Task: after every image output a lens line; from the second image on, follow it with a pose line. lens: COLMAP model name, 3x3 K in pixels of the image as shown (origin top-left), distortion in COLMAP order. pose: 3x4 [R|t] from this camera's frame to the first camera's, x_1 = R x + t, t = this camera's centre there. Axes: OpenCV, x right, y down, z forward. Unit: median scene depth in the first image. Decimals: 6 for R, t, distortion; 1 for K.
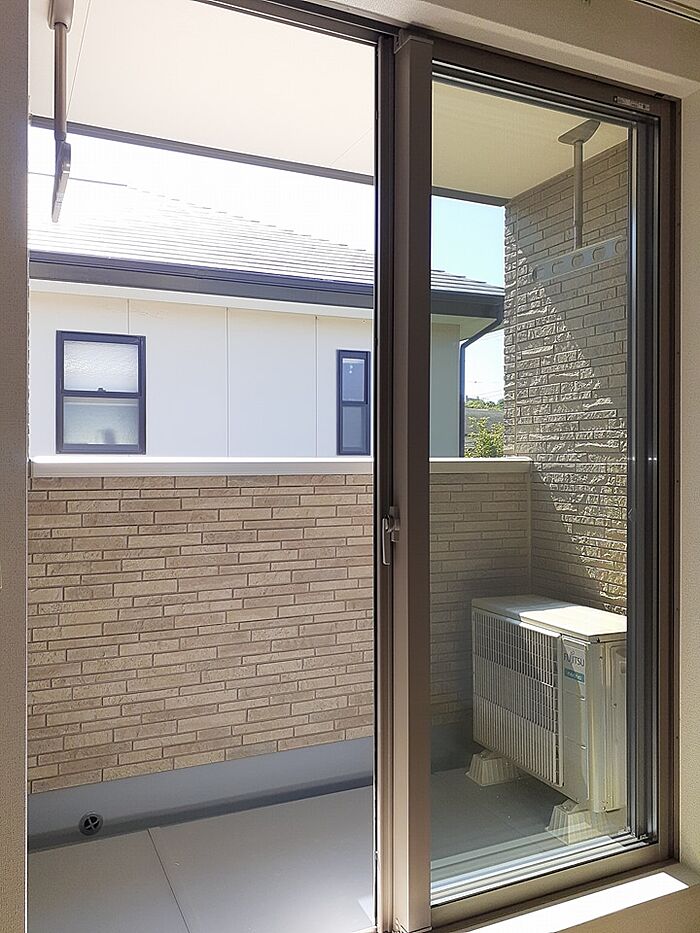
lens RADIAL K [[747.6, 0, 350.0], [0, 747.6, 466.5], [0, 0, 1]] dist [-0.002807, -0.003762]
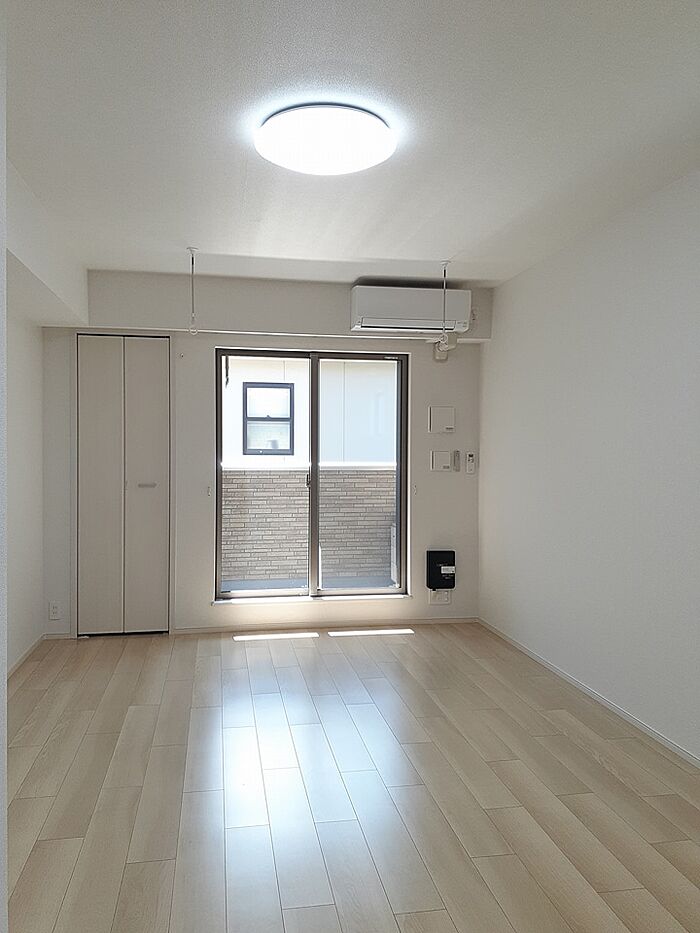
lens RADIAL K [[747.6, 0, 350.0], [0, 747.6, 466.5], [0, 0, 1]] dist [-0.002807, -0.003762]
pose [[0.967476, 0.007906, -0.252841, 0.282780], [-0.005135, 0.999919, 0.011617, -0.013520], [0.252912, -0.009941, 0.967438, -0.600272]]
